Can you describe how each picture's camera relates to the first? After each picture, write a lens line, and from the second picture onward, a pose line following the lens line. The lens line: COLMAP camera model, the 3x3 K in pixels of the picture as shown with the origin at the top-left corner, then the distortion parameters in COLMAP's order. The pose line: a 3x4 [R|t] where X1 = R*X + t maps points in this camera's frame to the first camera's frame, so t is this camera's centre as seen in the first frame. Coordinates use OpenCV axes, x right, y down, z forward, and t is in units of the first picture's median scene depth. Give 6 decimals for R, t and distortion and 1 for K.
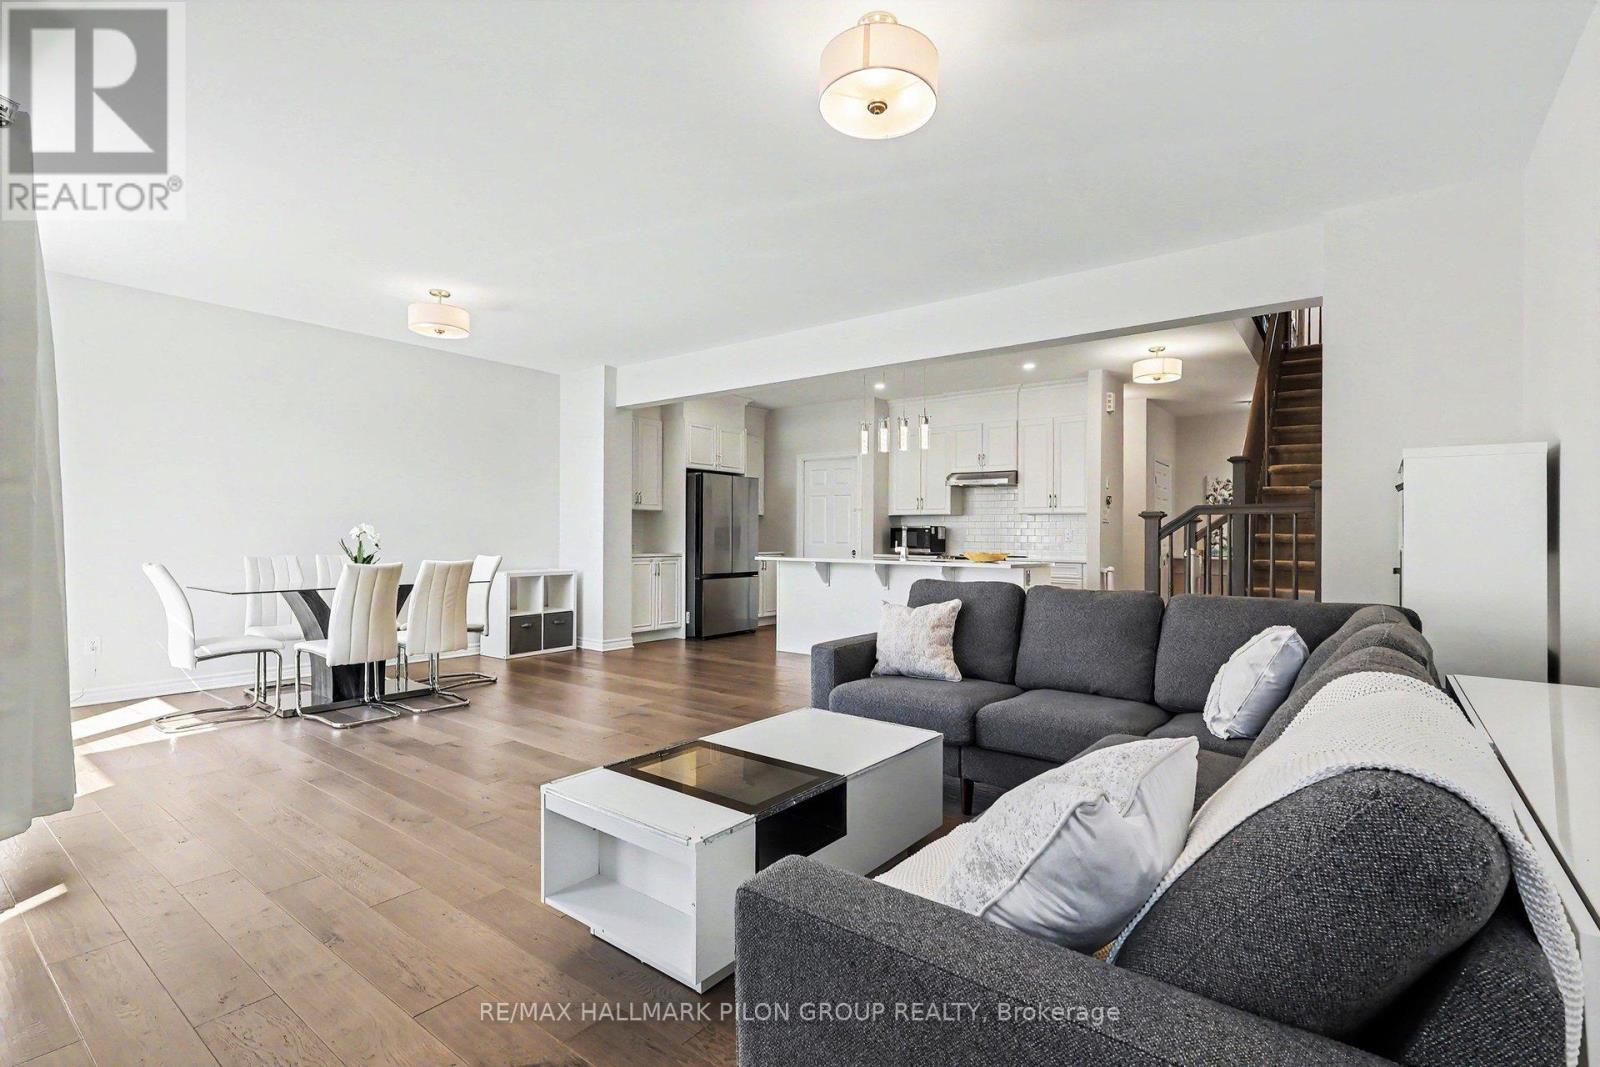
lens RADIAL K [[742.8, 0, 800.0], [0, 742.8, 533.5], [0, 0, 1]] dist [-0.000291, 0.009009]
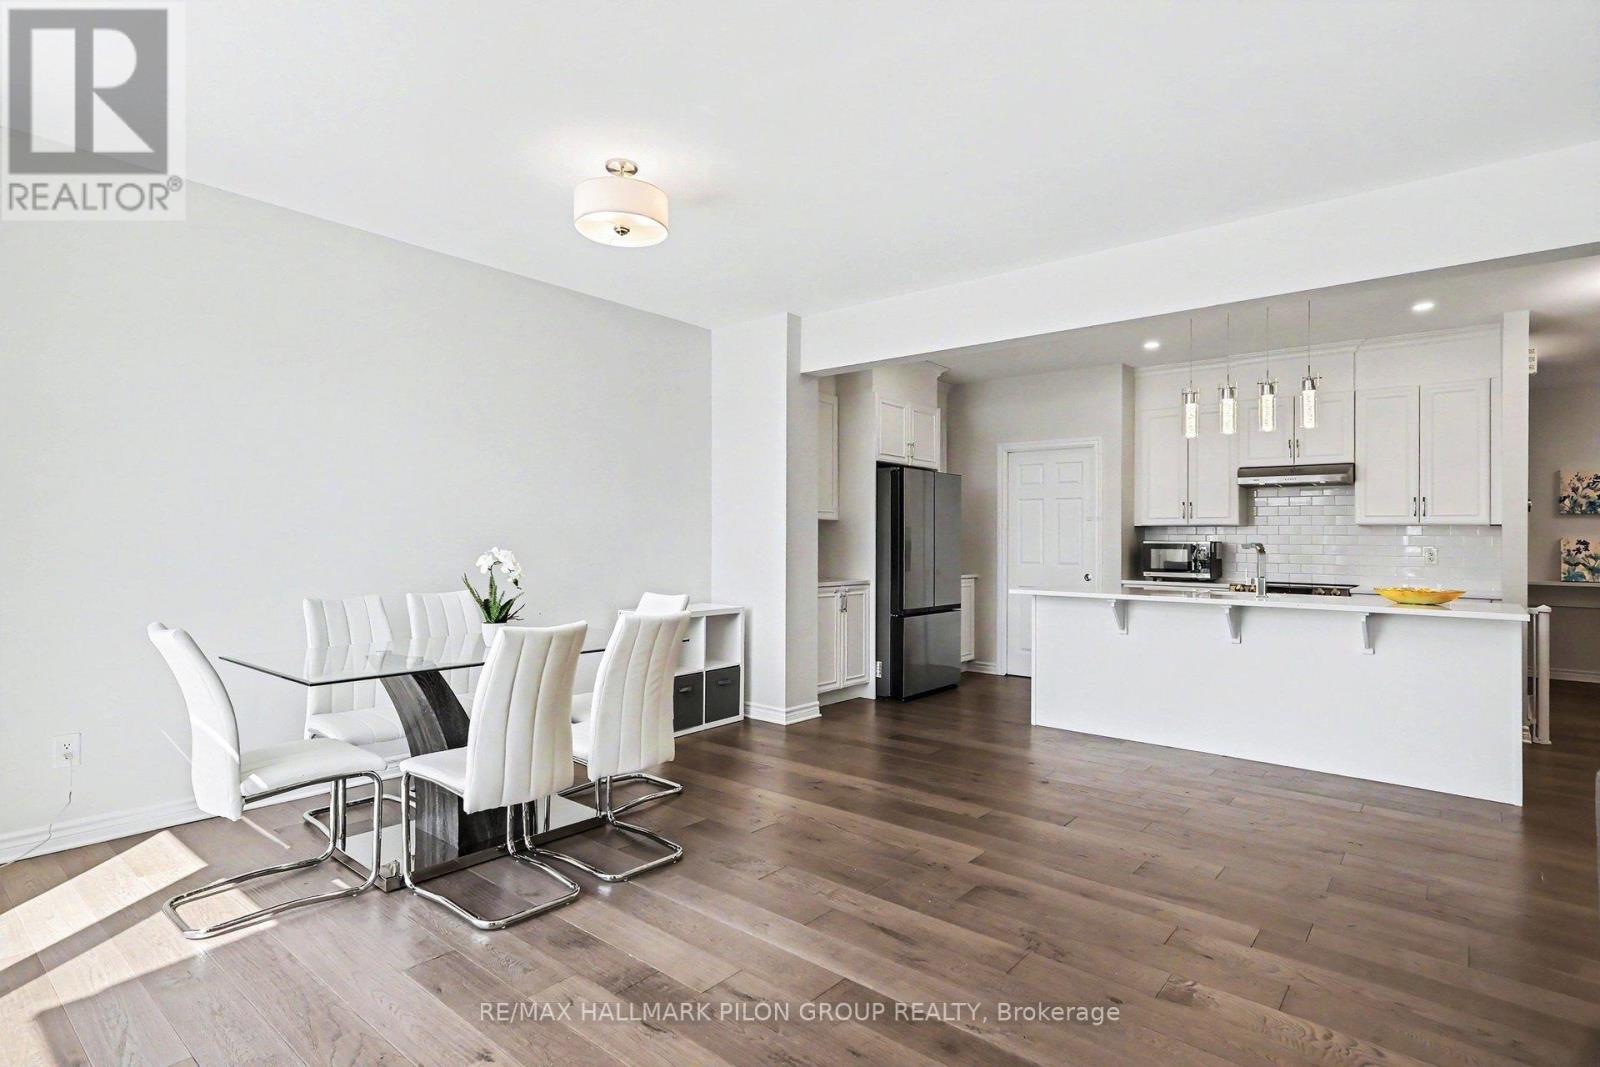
lens RADIAL K [[806.6, 0, 800.0], [0, 806.6, 533.5], [0, 0, 1]] dist [-0.001003, 0.000260]
pose [[0.998953, -0.000310, -0.045755, -0.207947], [-0.000024, 0.999973, -0.007288, -0.013791], [0.045756, 0.007281, 0.998926, 0.237110]]
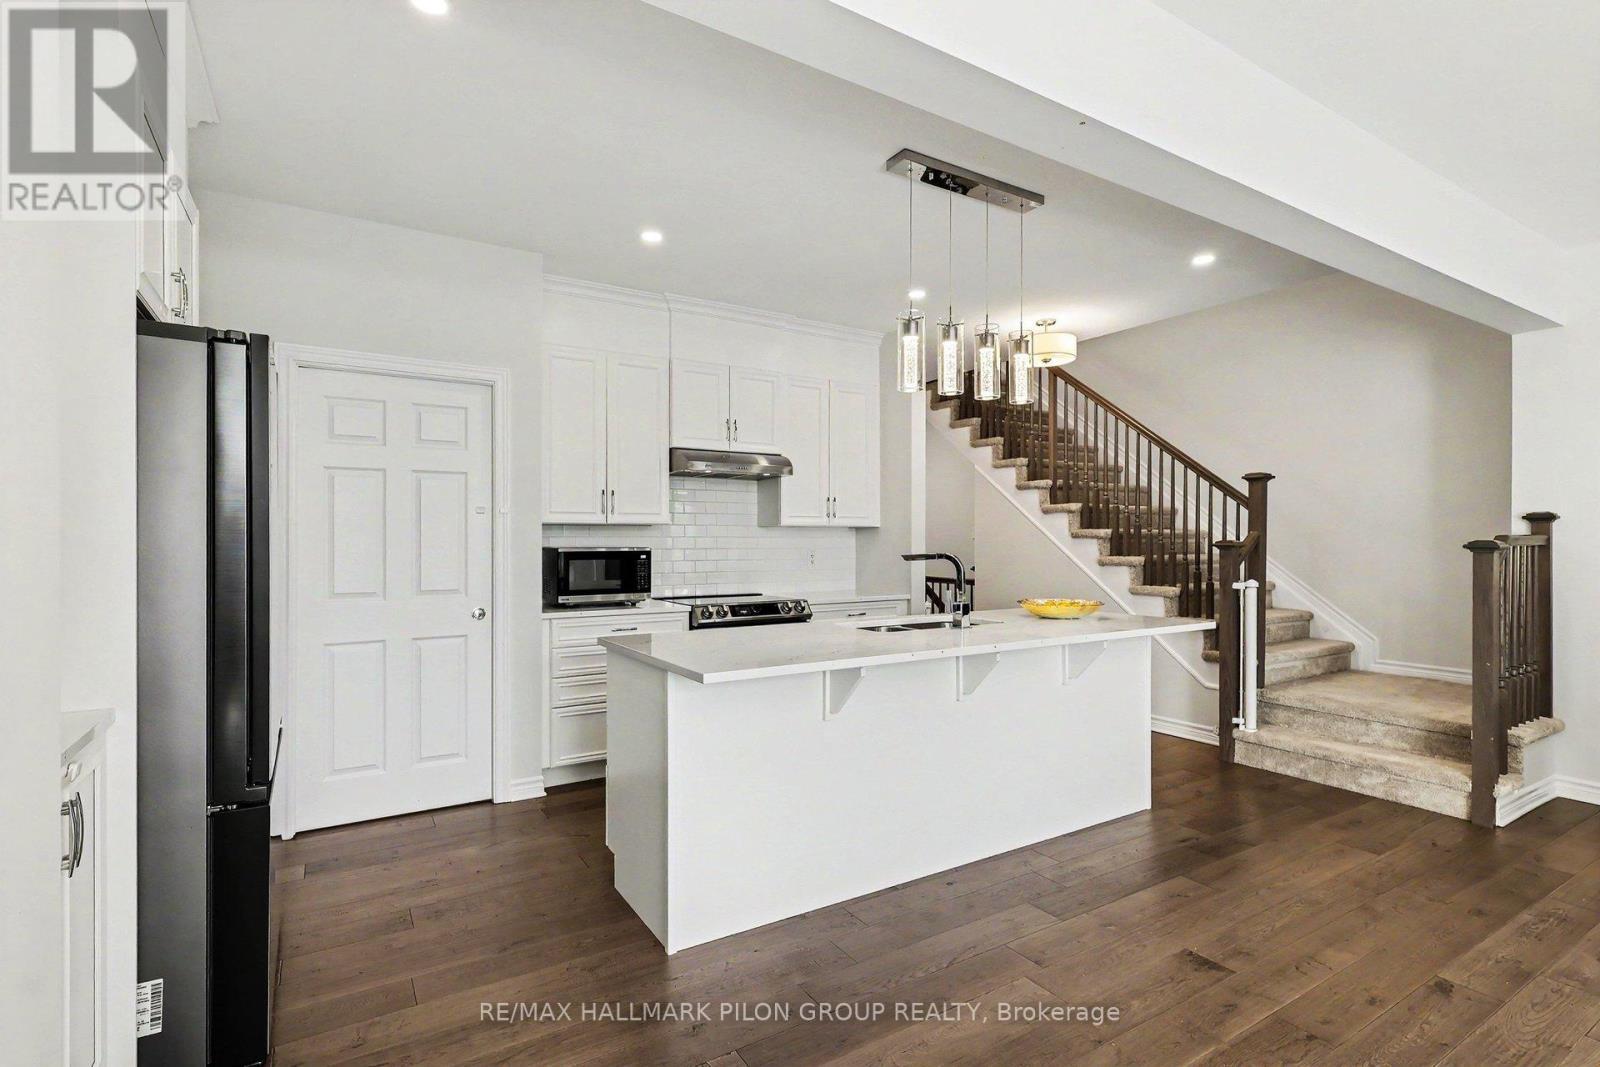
lens RADIAL K [[770.4, 0, 800.0], [0, 770.4, 533.5], [0, 0, 1]] dist [-0.000077, 0.009784]
pose [[0.349911, -0.003440, 0.936777, -0.320056], [-0.000625, 0.999992, 0.003906, -0.024547], [-0.936783, -0.001953, 0.349906, 0.821312]]
